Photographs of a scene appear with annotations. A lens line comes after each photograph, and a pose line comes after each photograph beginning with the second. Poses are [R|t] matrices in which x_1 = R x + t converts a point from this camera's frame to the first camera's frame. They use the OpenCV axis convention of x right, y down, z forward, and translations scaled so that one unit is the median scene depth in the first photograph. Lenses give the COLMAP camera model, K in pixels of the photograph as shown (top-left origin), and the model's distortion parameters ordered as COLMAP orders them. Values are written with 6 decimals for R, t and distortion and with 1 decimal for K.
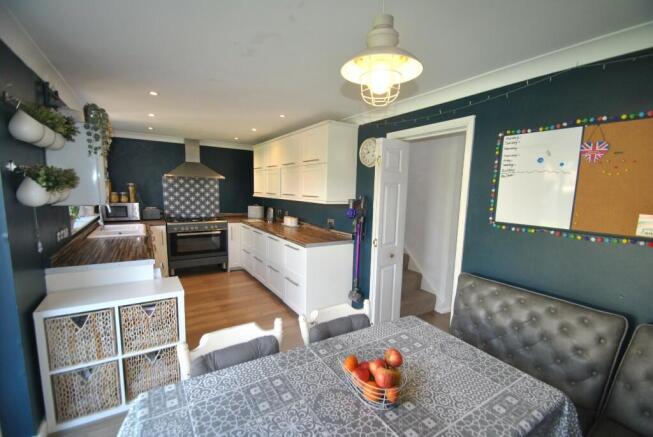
lens RADIAL K [[290.1, 0, 329.1], [0, 290.1, 229.2], [0, 0, 1]] dist [0.003432, -0.009581]
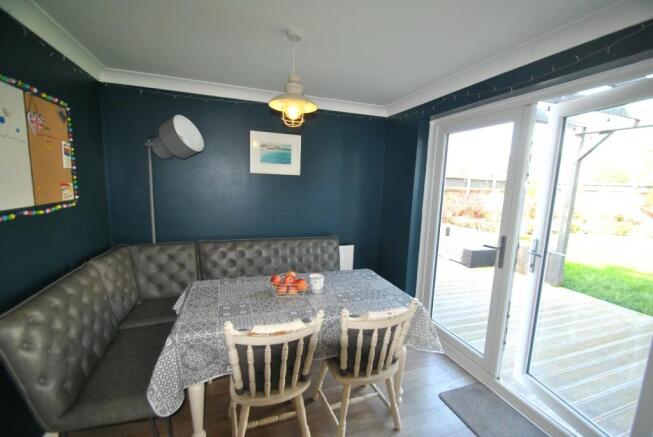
lens RADIAL K [[290.1, 0, 329.1], [0, 290.1, 229.2], [0, 0, 1]] dist [0.003432, -0.009581]
pose [[-0.972966, -0.095881, 0.210107, -0.384748], [-0.031386, 0.956203, 0.291018, -0.316769], [-0.228808, 0.276556, -0.933361, 2.369508]]
